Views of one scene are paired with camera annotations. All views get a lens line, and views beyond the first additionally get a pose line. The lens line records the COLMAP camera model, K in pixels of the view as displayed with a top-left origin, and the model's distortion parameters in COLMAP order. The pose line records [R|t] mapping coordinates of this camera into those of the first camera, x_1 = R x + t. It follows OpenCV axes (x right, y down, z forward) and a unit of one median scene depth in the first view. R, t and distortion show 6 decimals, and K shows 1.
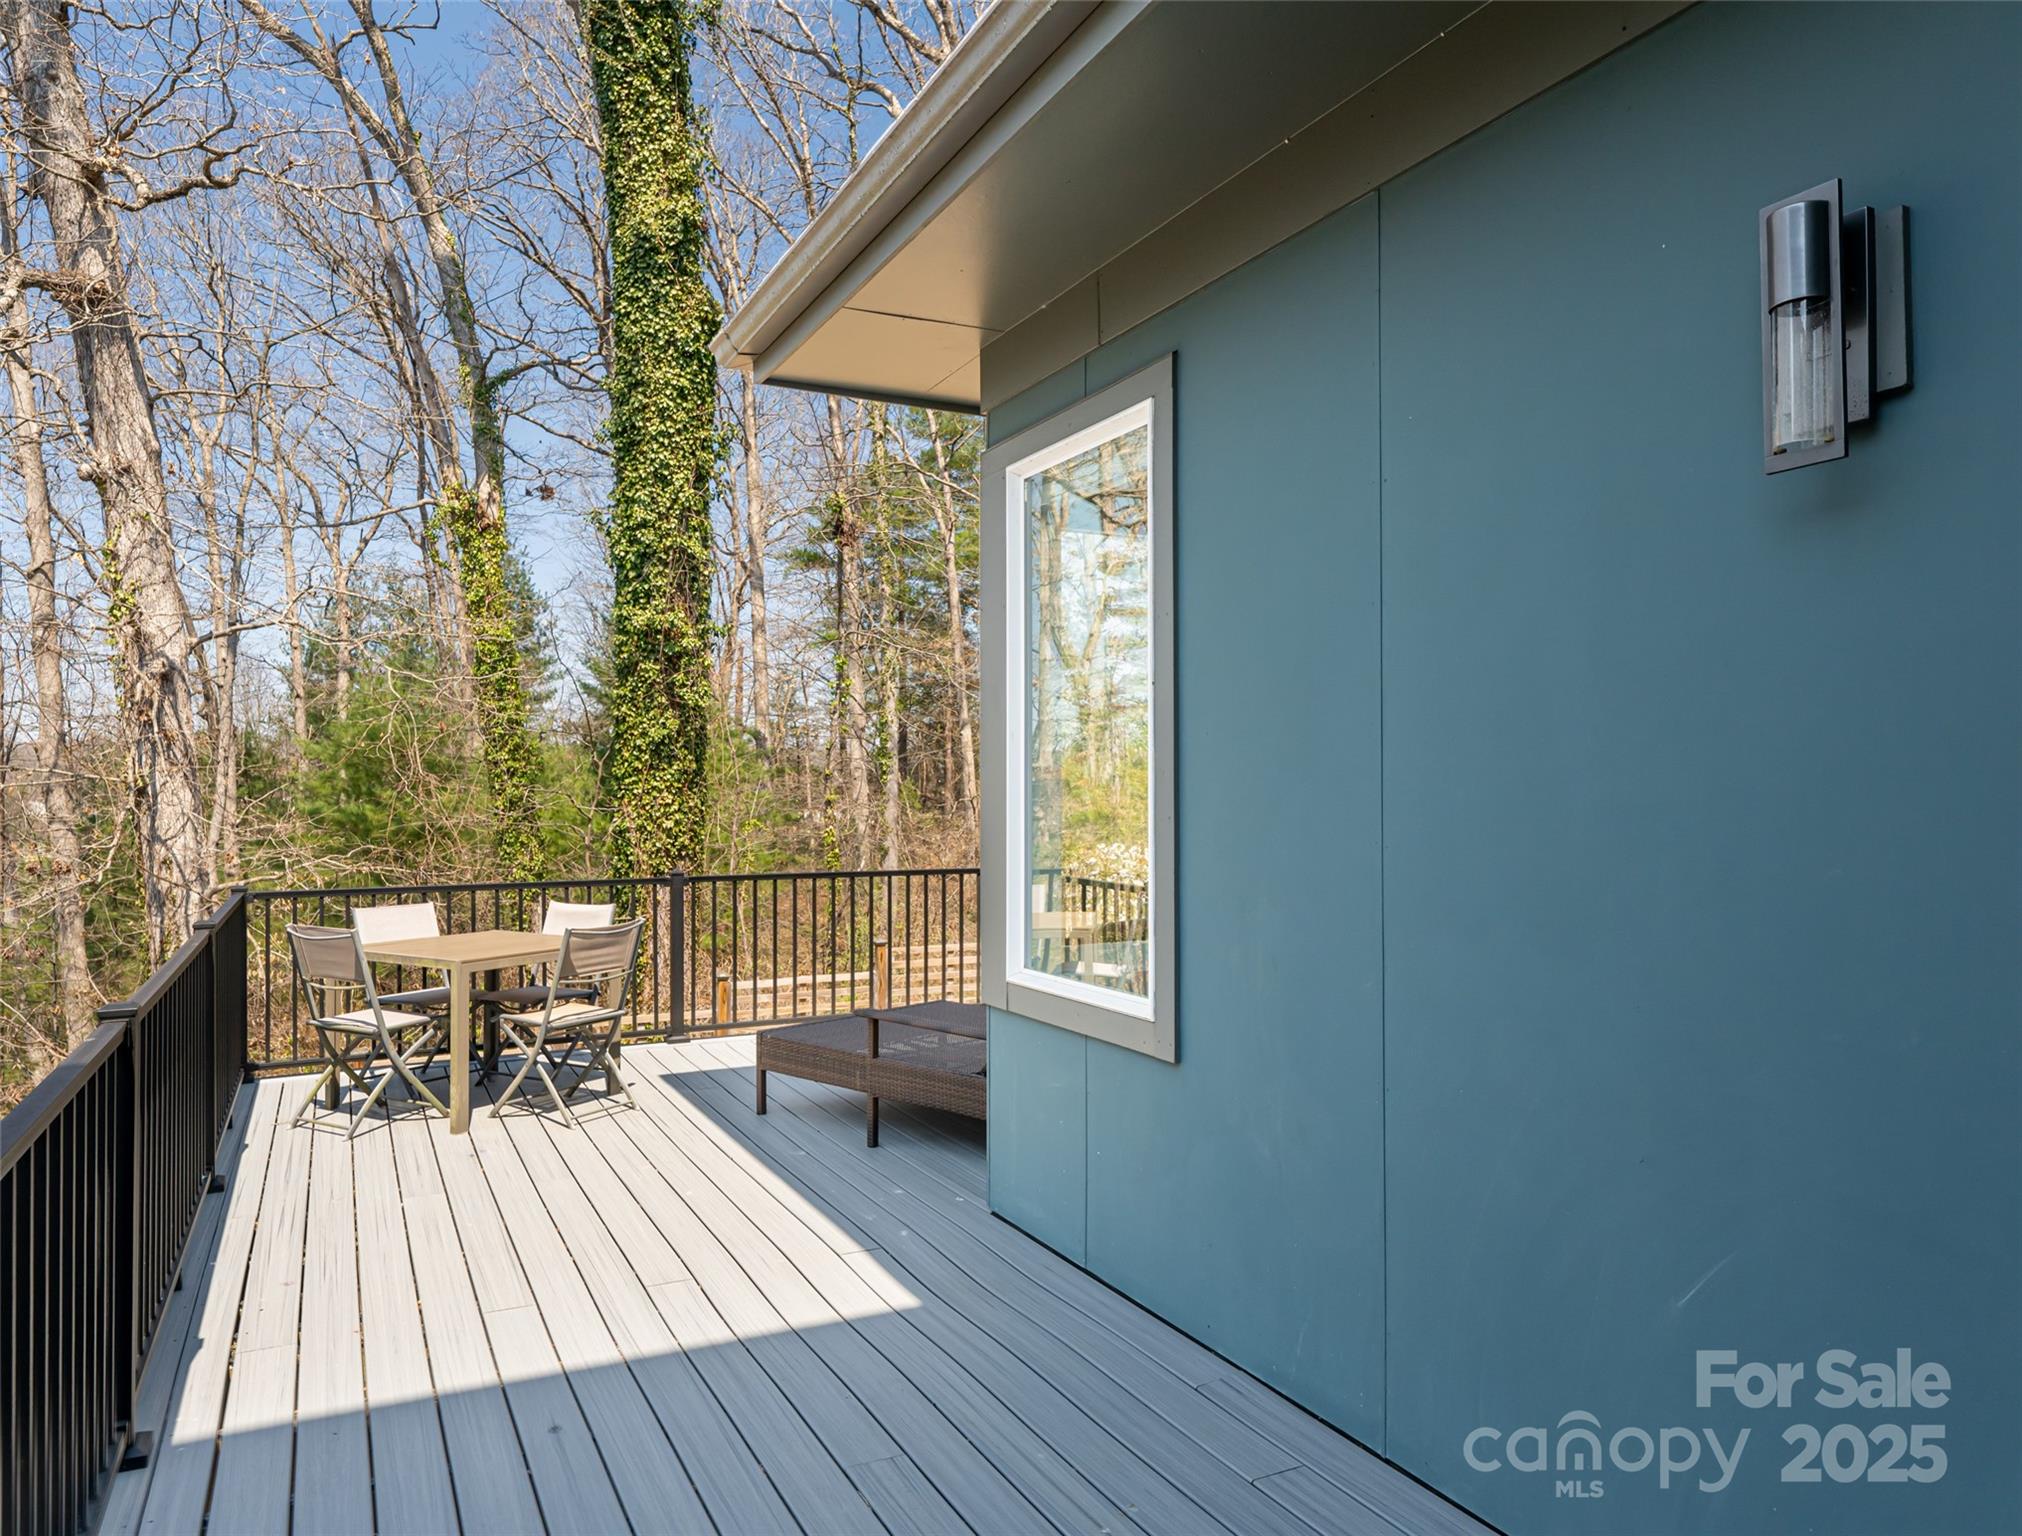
lens RADIAL K [[1319.1, 0, 1006.4], [0, 1319.1, 766.7], [0, 0, 1]] dist [0.022599, 0.000694]
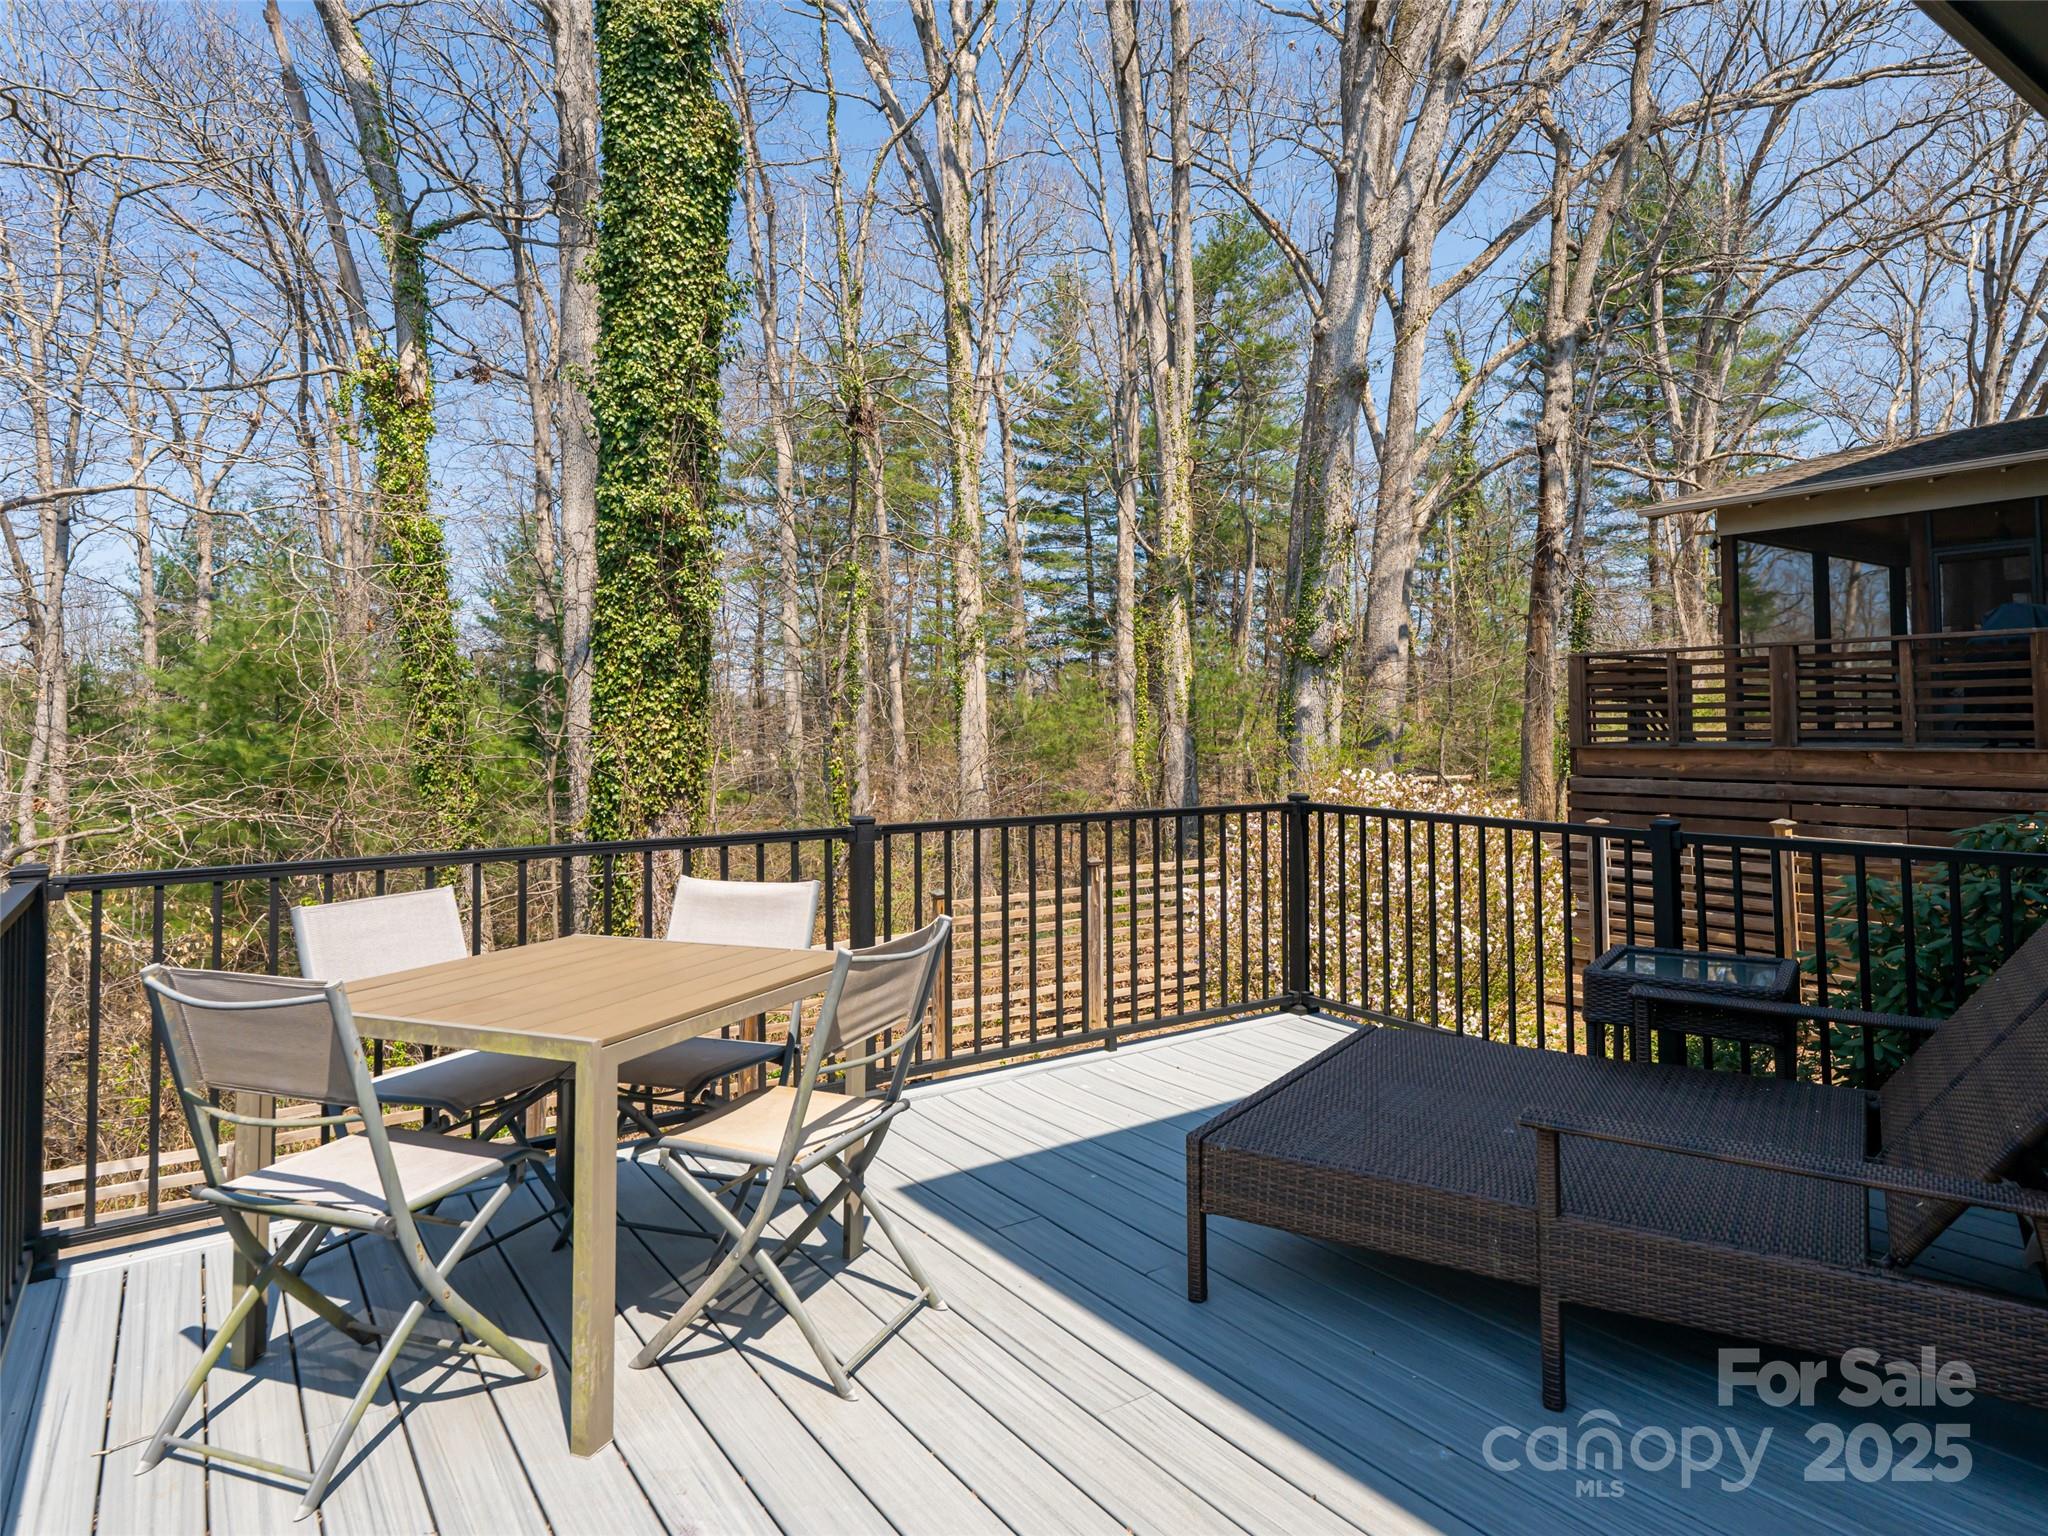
lens RADIAL K [[1215.0, 0, 1122.0], [0, 1215.0, 674.9], [0, 0, 1]] dist [0.008792, 0.002047]
pose [[0.983057, 0.003633, 0.183262, -0.118329], [0.001093, 0.999670, -0.025677, 0.014208], [-0.183295, 0.025442, 0.982729, 0.214380]]
